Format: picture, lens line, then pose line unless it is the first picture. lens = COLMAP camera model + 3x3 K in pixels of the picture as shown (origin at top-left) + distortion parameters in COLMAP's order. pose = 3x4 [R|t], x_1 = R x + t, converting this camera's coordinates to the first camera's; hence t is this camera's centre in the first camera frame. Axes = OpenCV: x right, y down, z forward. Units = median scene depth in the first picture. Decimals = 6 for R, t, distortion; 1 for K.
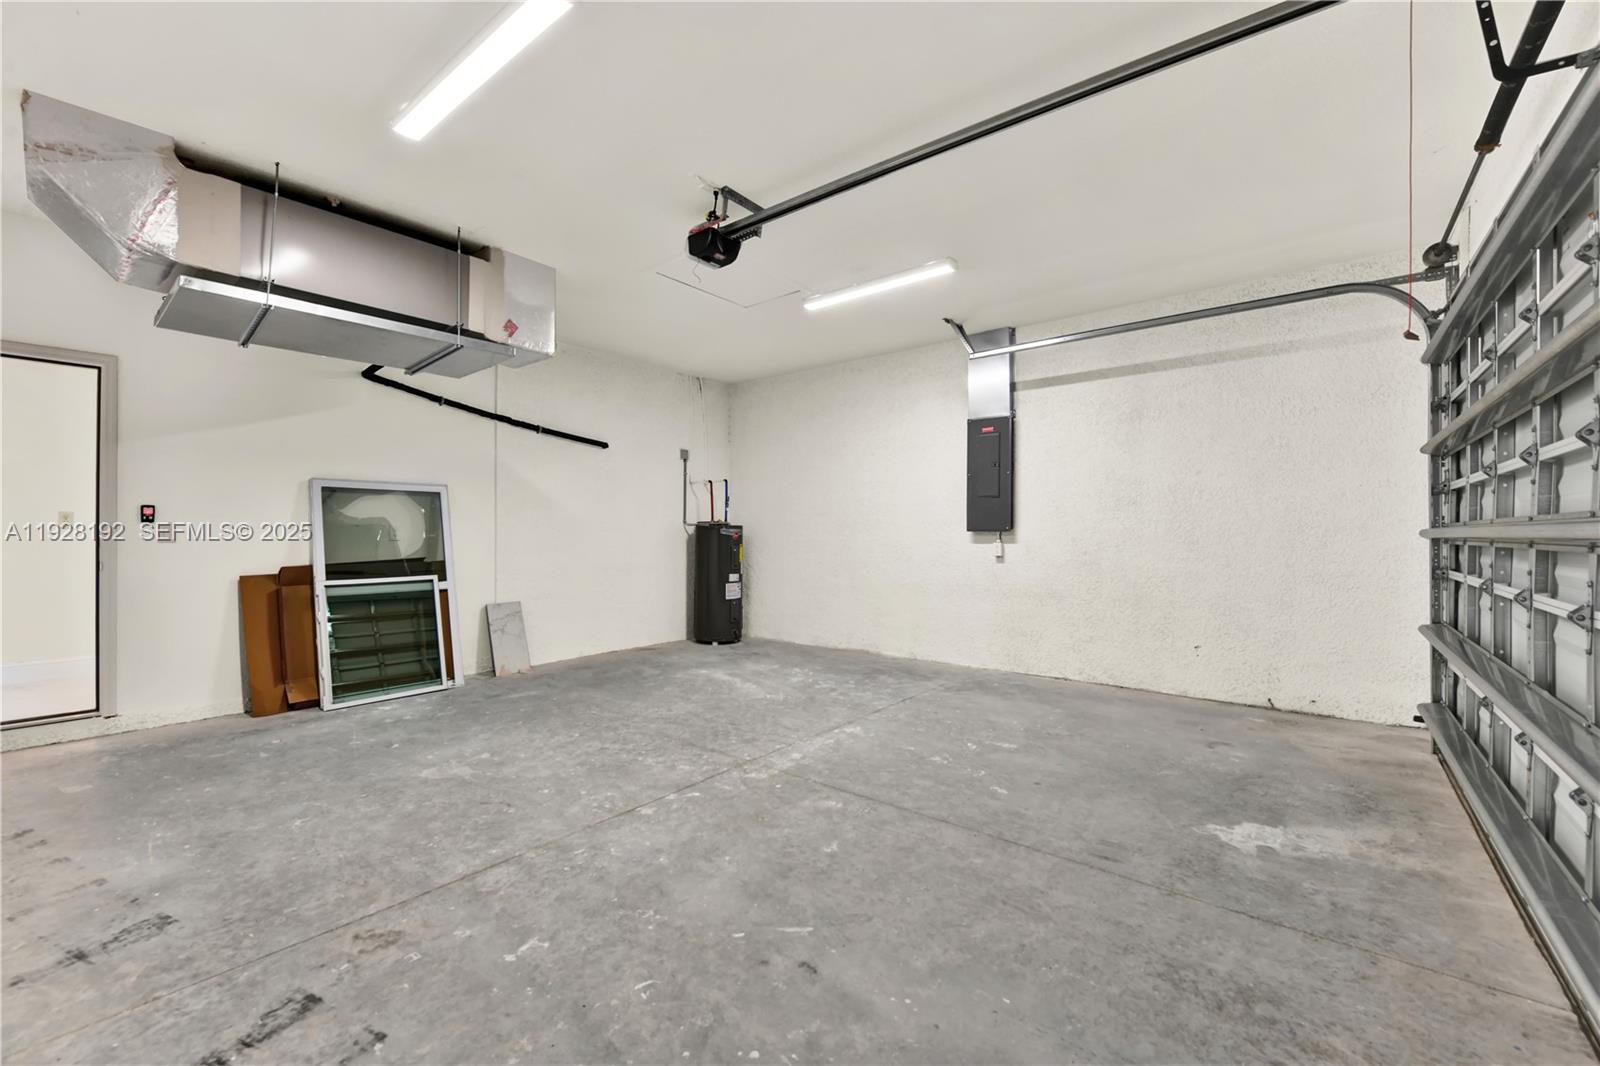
lens RADIAL K [[647.2, 0, 795.2], [0, 647.2, 535.2], [0, 0, 1]] dist [-0.001890, -0.004122]
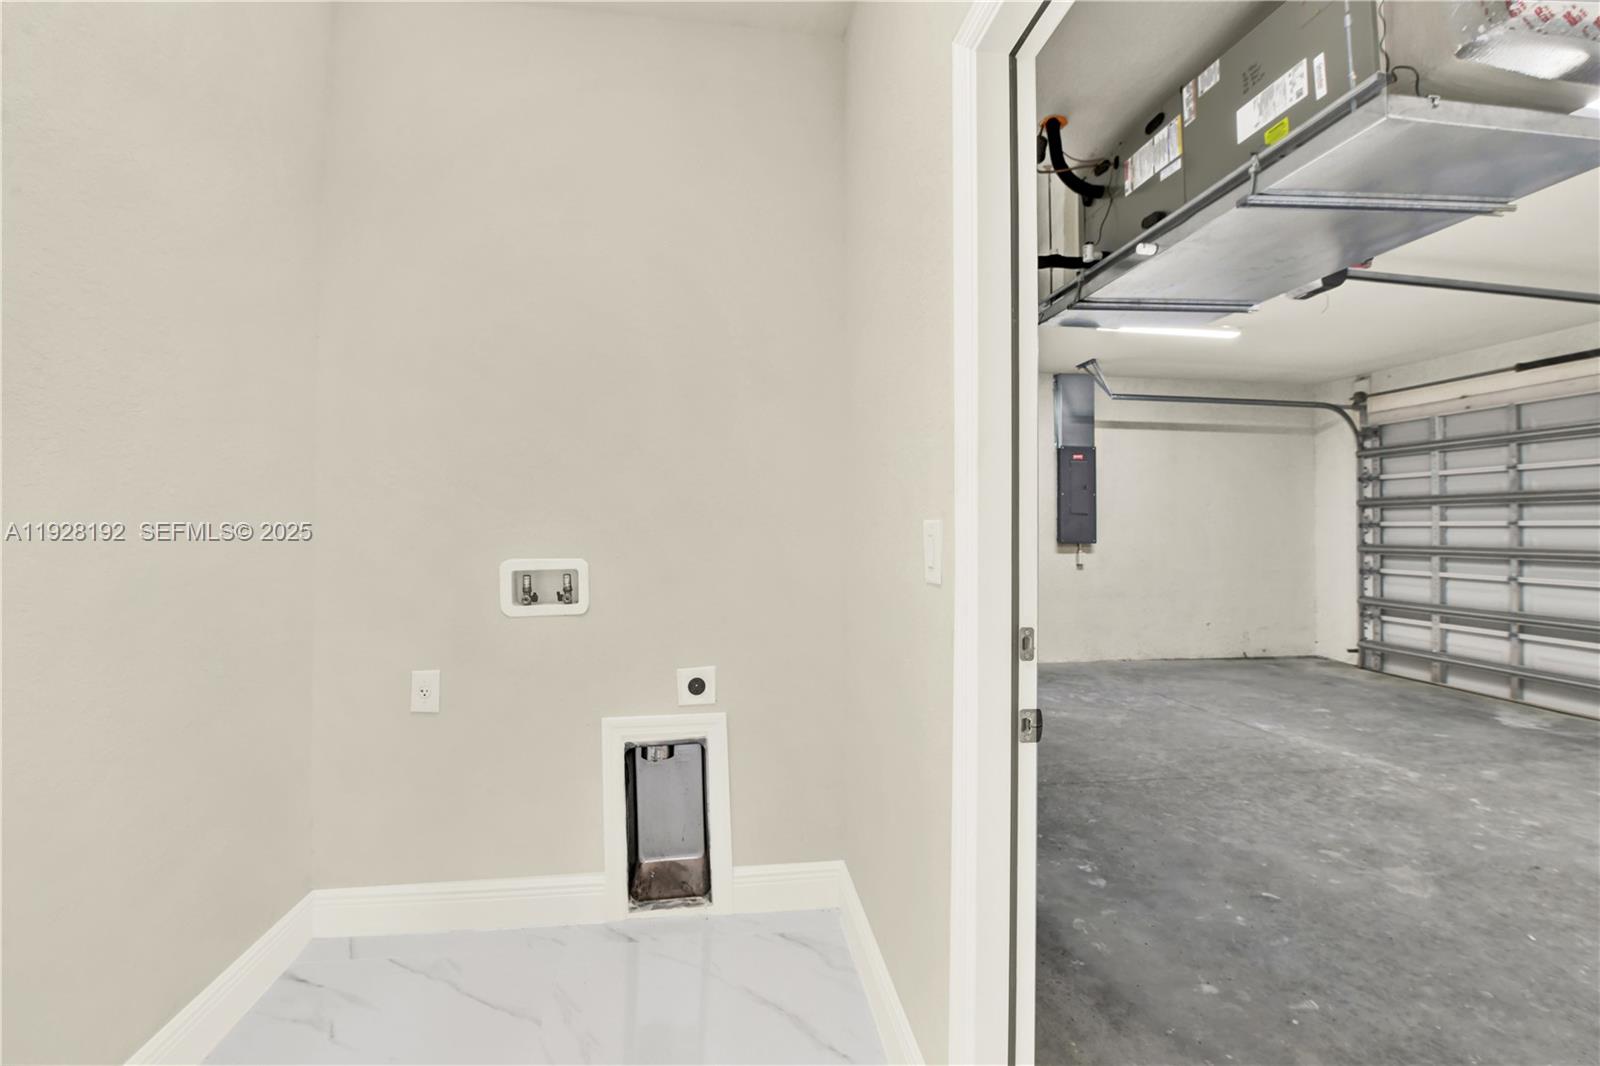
lens RADIAL K [[647.2, 0, 795.2], [0, 647.2, 535.2], [0, 0, 1]] dist [-0.001890, -0.004122]
pose [[0.676566, 0.001478, 0.736380, -1.404320], [-0.008643, 0.999945, 0.005934, -0.037571], [-0.736331, -0.010380, 0.676542, 0.903016]]
